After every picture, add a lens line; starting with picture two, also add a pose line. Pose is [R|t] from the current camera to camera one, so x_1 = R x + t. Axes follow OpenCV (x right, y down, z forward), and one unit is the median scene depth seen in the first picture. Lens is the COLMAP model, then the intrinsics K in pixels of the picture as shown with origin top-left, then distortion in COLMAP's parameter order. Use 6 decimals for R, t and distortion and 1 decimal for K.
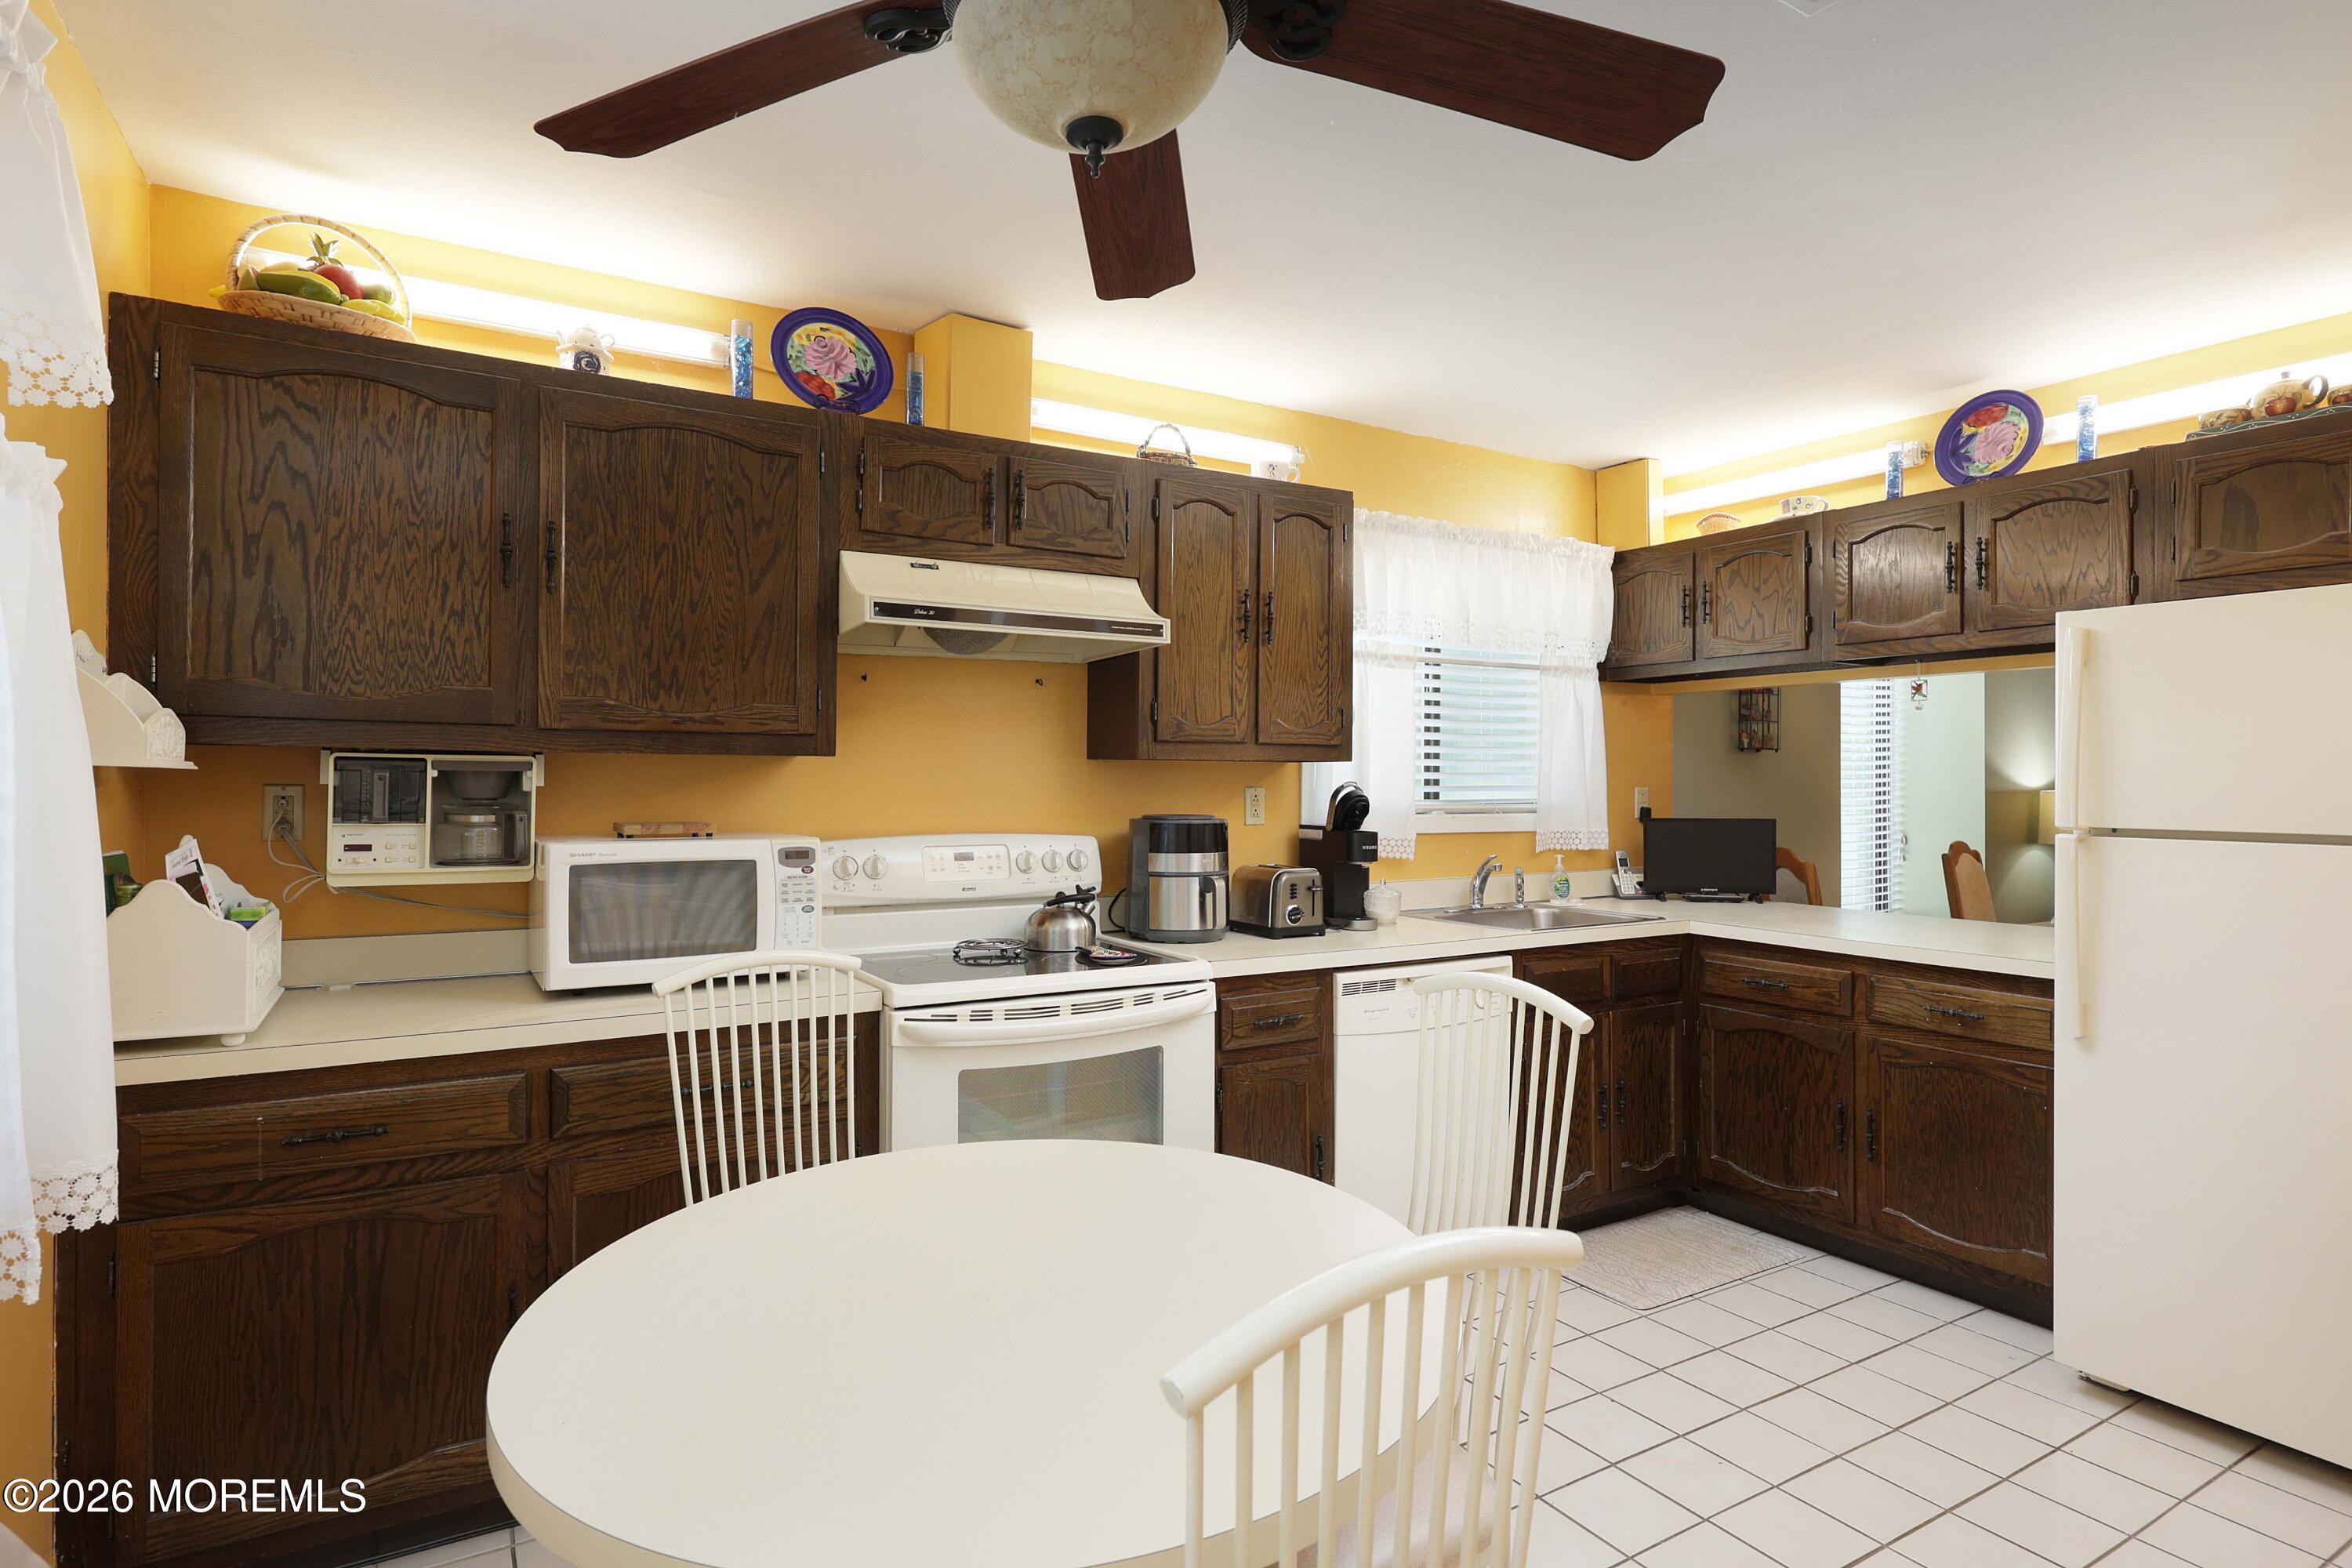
lens RADIAL K [[1242.9, 0, 1163.0], [0, 1242.9, 783.1], [0, 0, 1]] dist [0.001745, -0.000023]
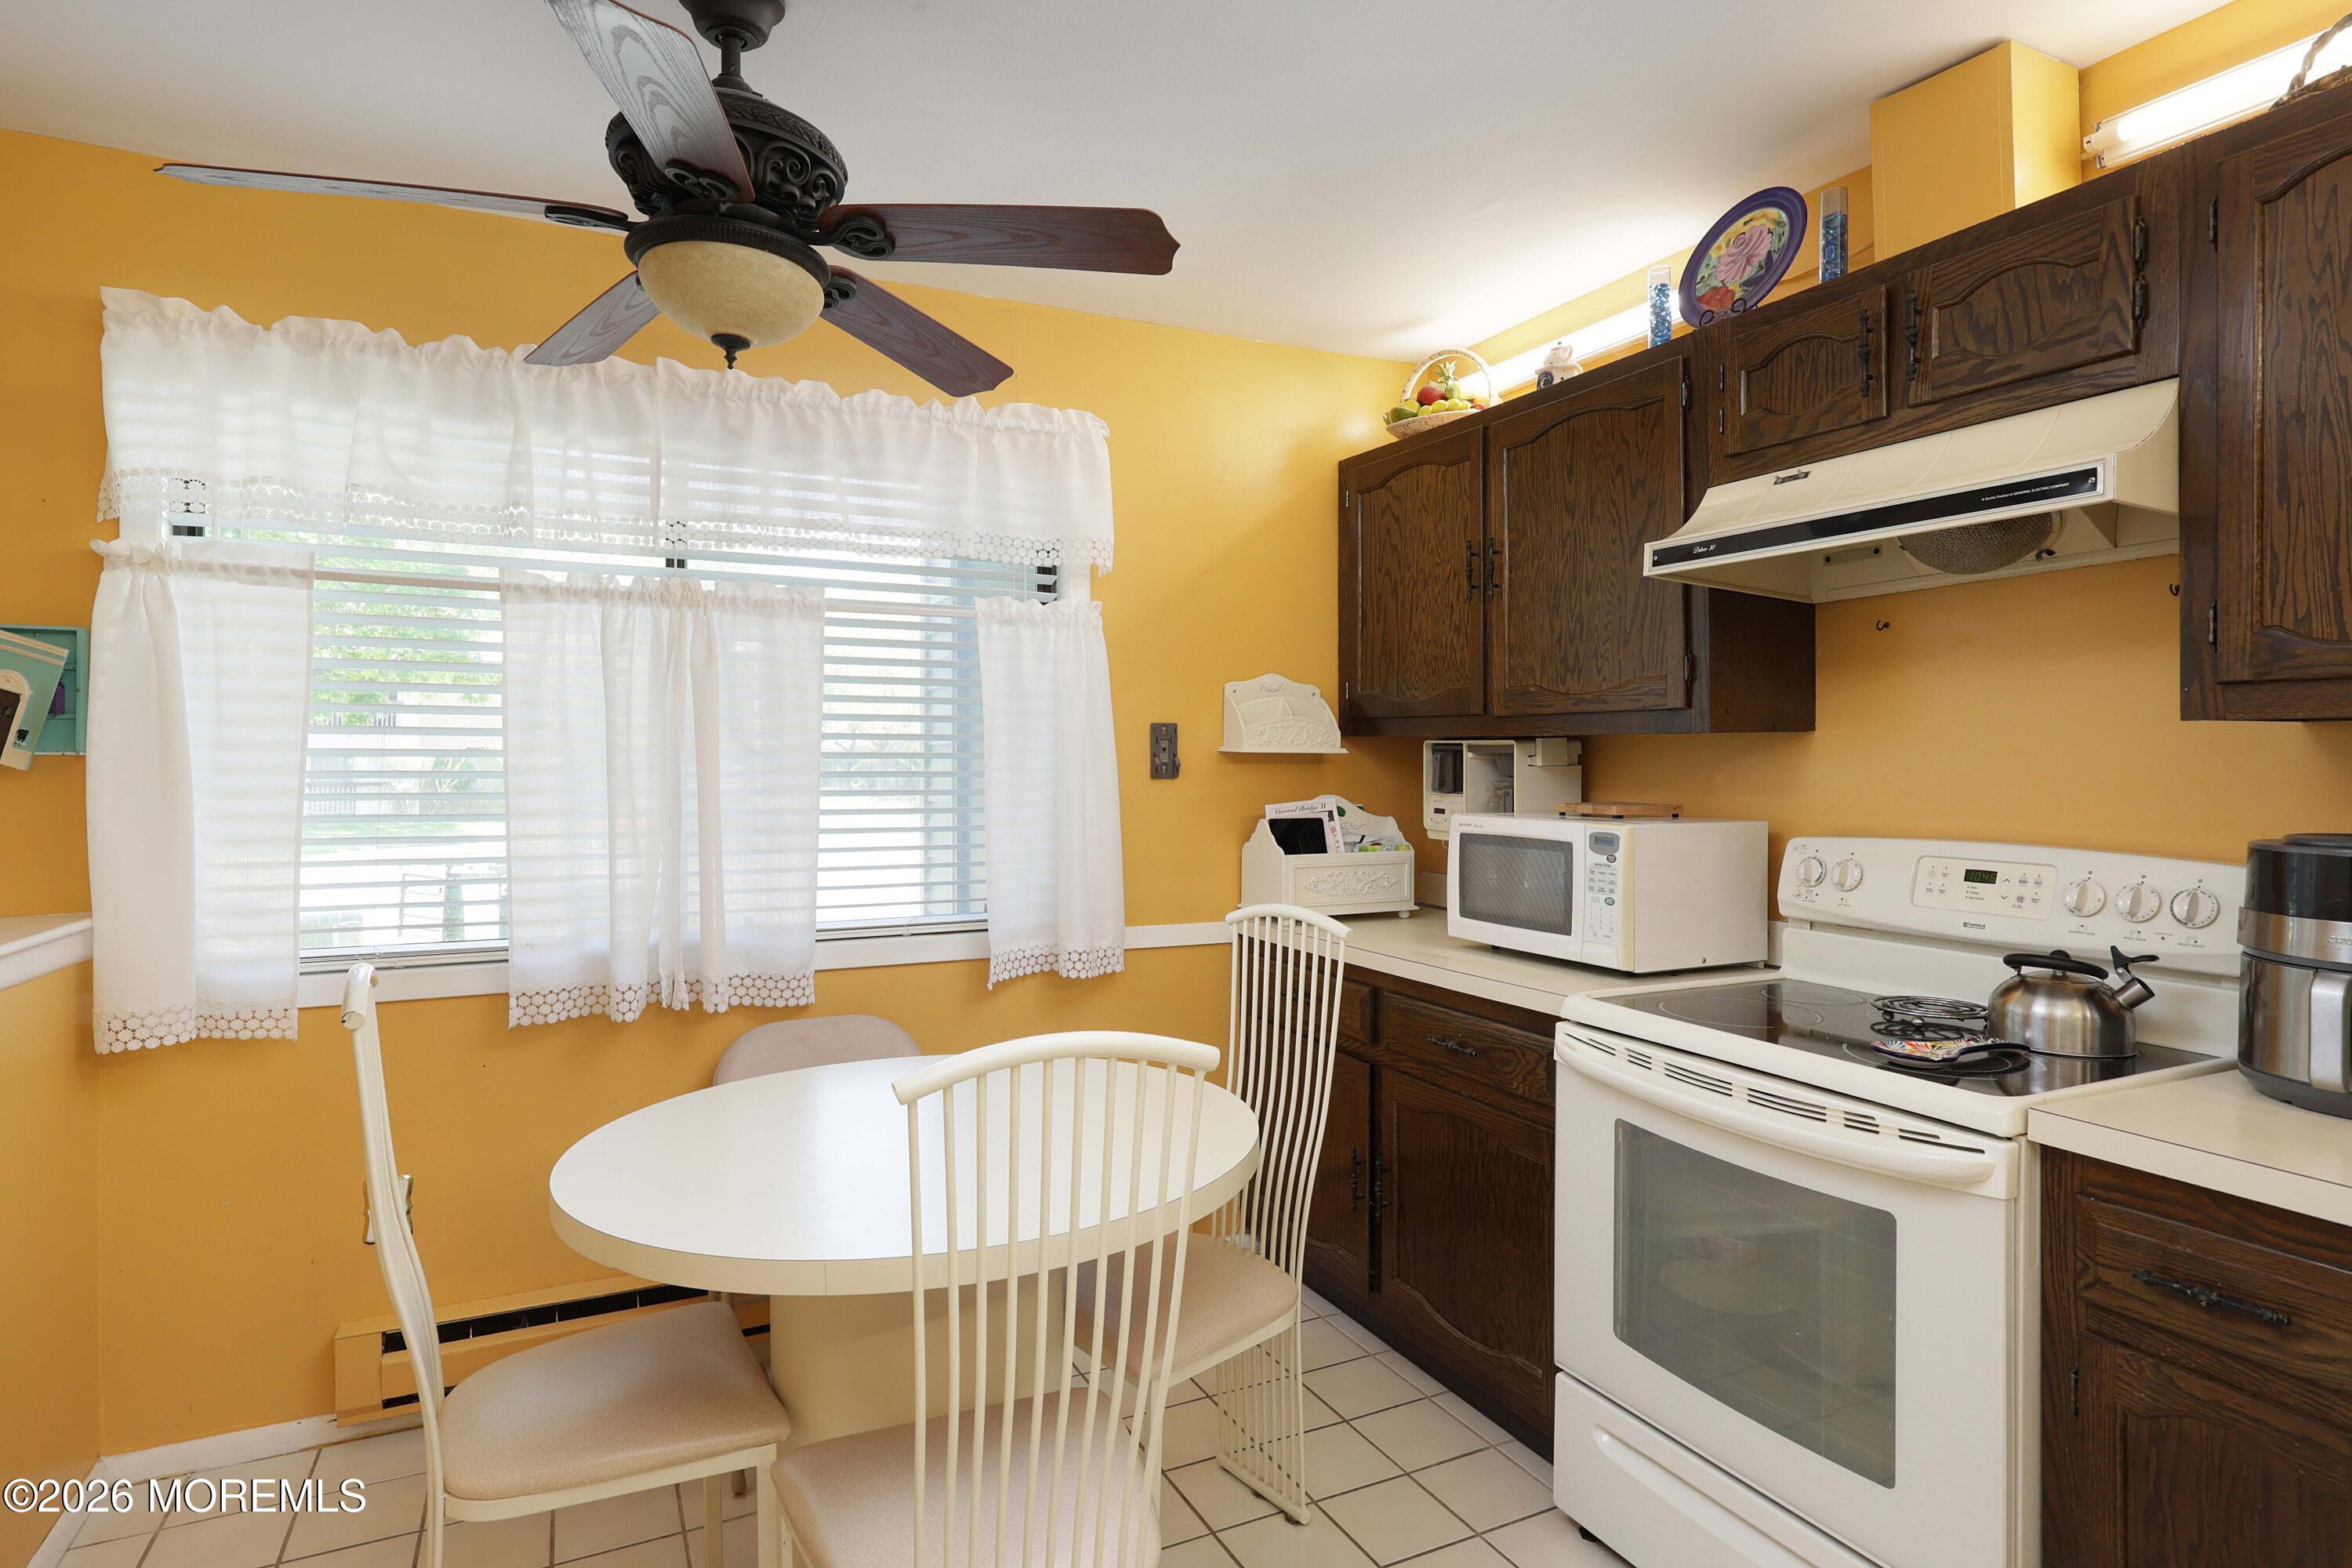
lens RADIAL K [[1242.9, 0, 1182.4], [0, 1242.9, 763.6], [0, 0, 1]] dist [0.001745, -0.000023]
pose [[-0.084446, 0.002262, -0.996426, 0.549561], [-0.004571, 0.999986, 0.002658, -0.001040], [0.996418, 0.004780, -0.084434, 0.643054]]
